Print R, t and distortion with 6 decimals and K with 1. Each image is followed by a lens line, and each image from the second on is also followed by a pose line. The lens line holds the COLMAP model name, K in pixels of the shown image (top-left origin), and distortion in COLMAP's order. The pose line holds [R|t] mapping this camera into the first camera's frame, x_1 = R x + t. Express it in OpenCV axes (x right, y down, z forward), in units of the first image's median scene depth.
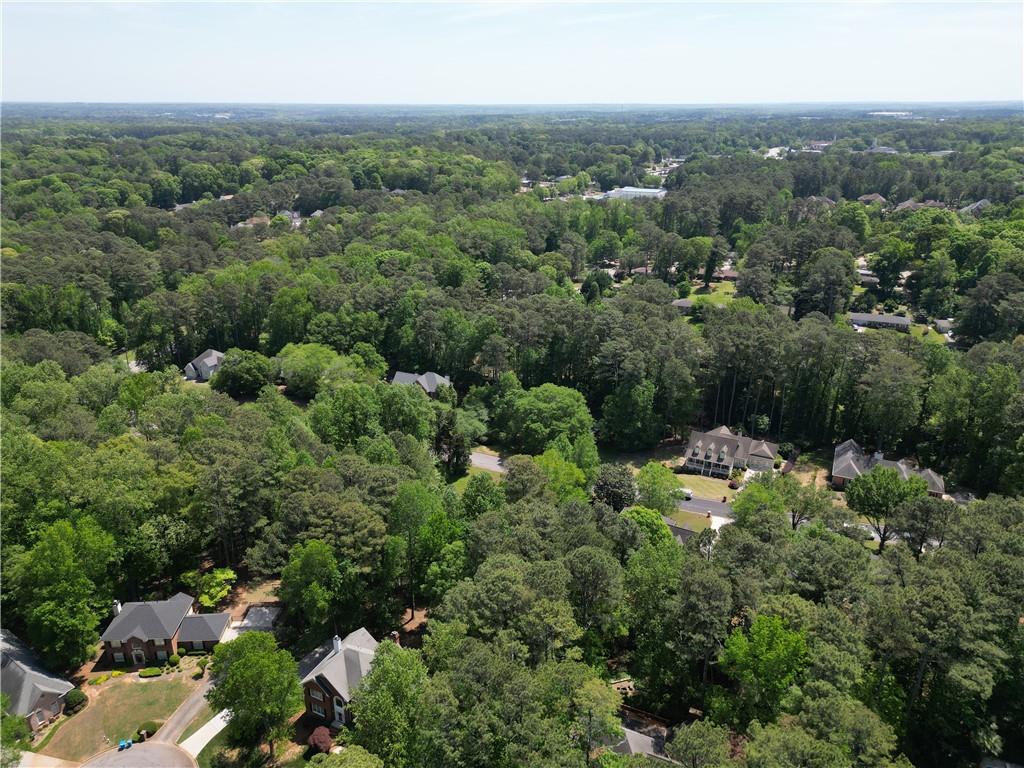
lens RADIAL K [[718.7, 0, 511.7], [0, 718.7, 382.3], [0, 0, 1]] dist [0.063698, -0.056729]
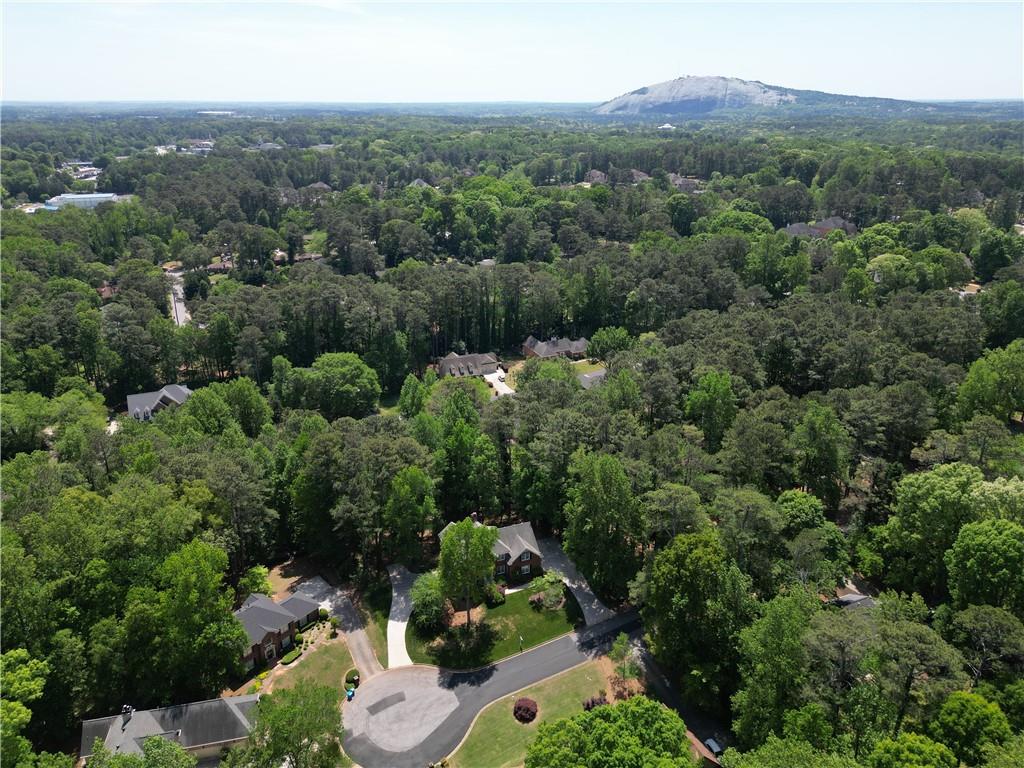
lens RADIAL K [[718.7, 0, 510.5], [0, 718.7, 382.0], [0, 0, 1]] dist [0.063698, -0.056729]
pose [[0.670375, -0.269101, 0.691507, -0.463561], [0.268563, 0.956734, 0.111959, -0.004030], [-0.691716, 0.110658, 0.713641, 0.002869]]
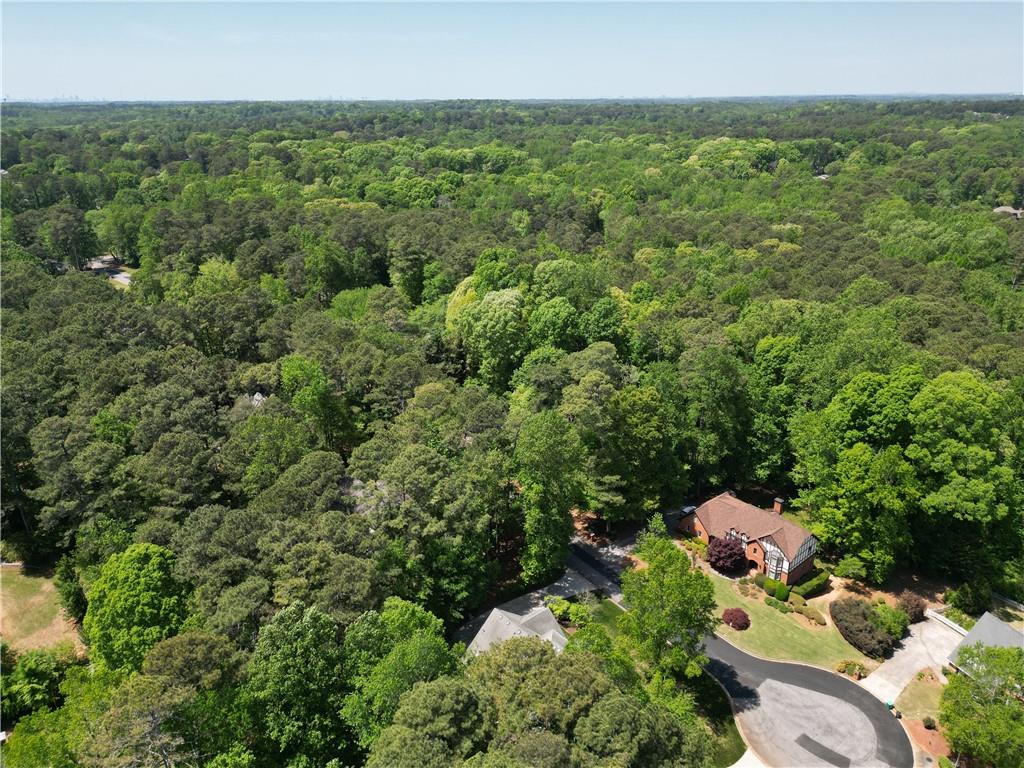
lens RADIAL K [[718.7, 0, 508.2], [0, 718.7, 386.8], [0, 0, 1]] dist [0.063698, -0.056729]
pose [[-0.915136, -0.145222, 0.376081, -0.199138], [0.150170, 0.742938, 0.652297, -0.173348], [-0.374132, 0.653417, -0.658082, 0.631833]]
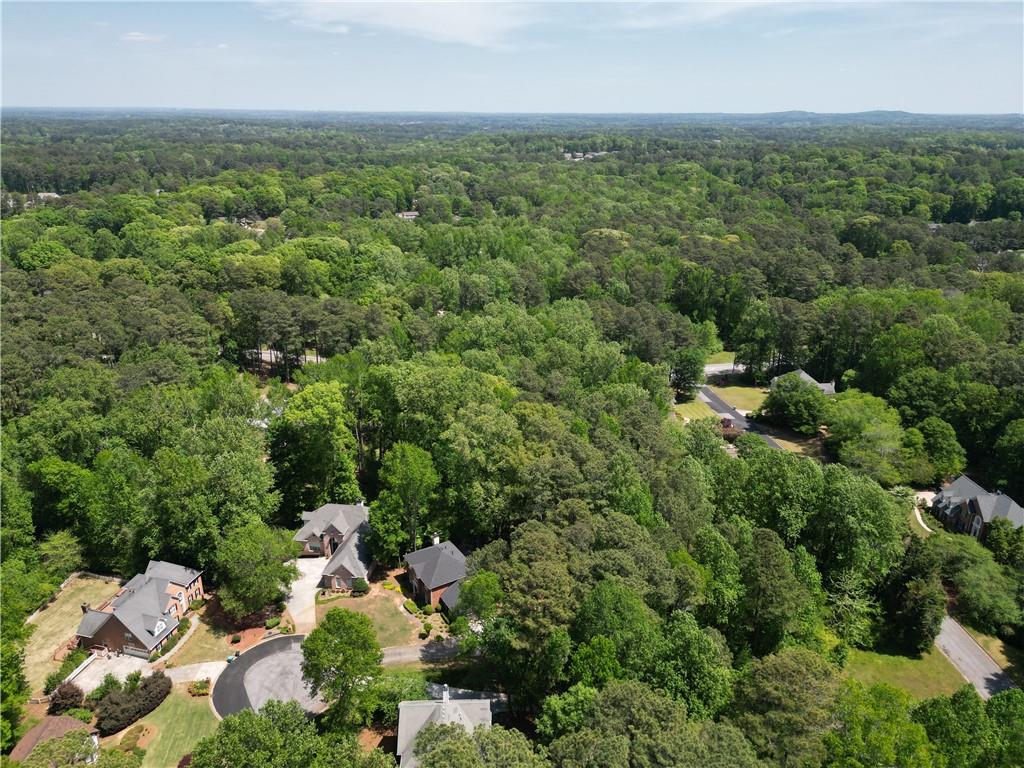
lens RADIAL K [[718.7, 0, 507.6], [0, 718.7, 380.6], [0, 0, 1]] dist [0.063698, -0.056729]
pose [[0.464838, 0.311721, -0.828707, 0.184906], [-0.325691, 0.930549, 0.167343, -0.072835], [0.823317, 0.192114, 0.534079, 0.249980]]
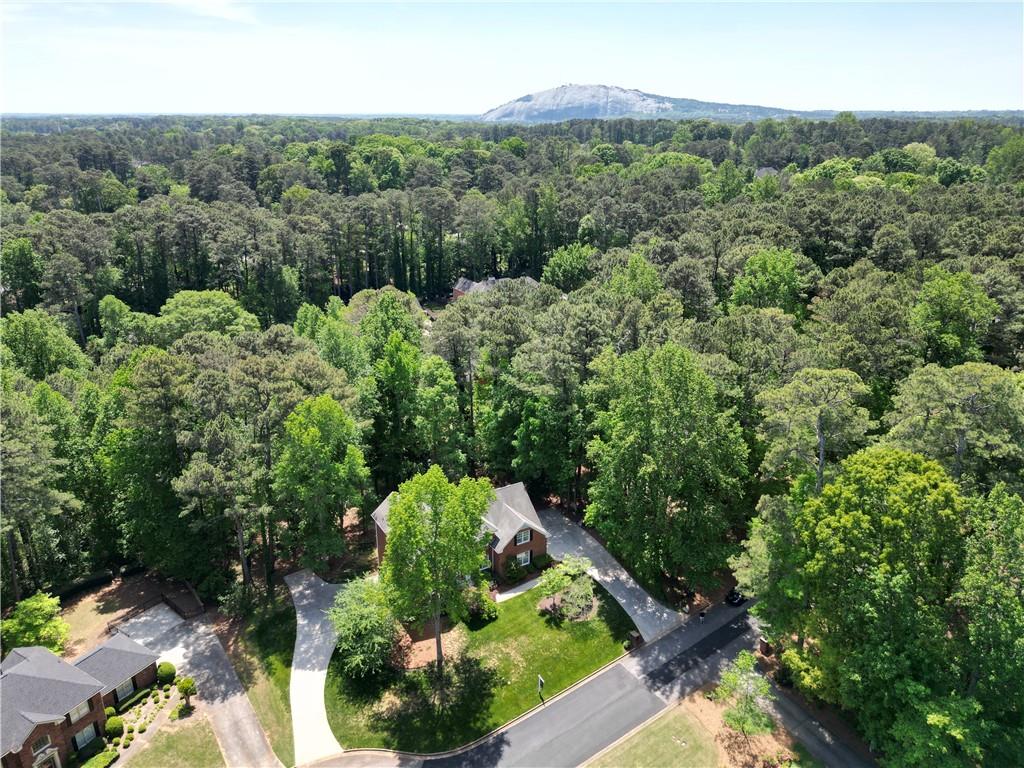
lens RADIAL K [[718.7, 0, 510.2], [0, 718.7, 385.3], [0, 0, 1]] dist [0.063698, -0.056729]
pose [[0.553011, -0.293992, 0.779582, -0.341116], [0.302961, 0.942582, 0.140550, 0.081377], [-0.776140, 0.158457, 0.610326, 0.211923]]
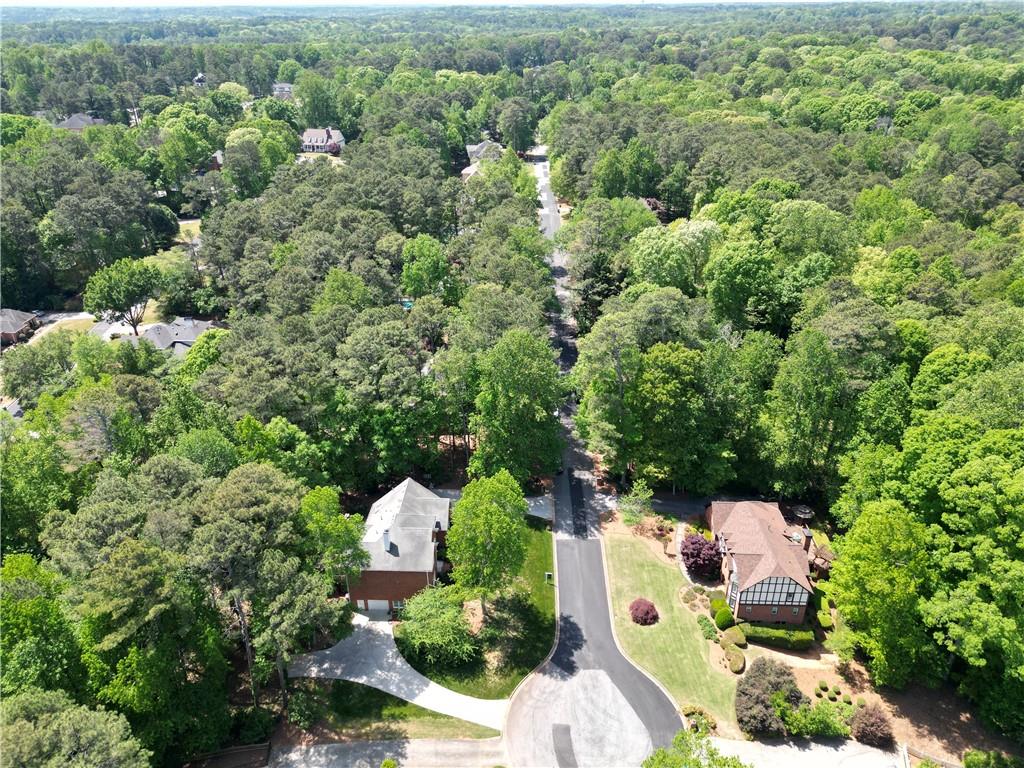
lens RADIAL K [[718.7, 0, 507.5], [0, 718.7, 380.5], [0, 0, 1]] dist [0.063698, -0.056729]
pose [[-0.394070, -0.423009, 0.815949, -0.435509], [0.340636, 0.757341, 0.557138, -0.100767], [-0.853625, 0.497493, -0.154353, 0.433494]]
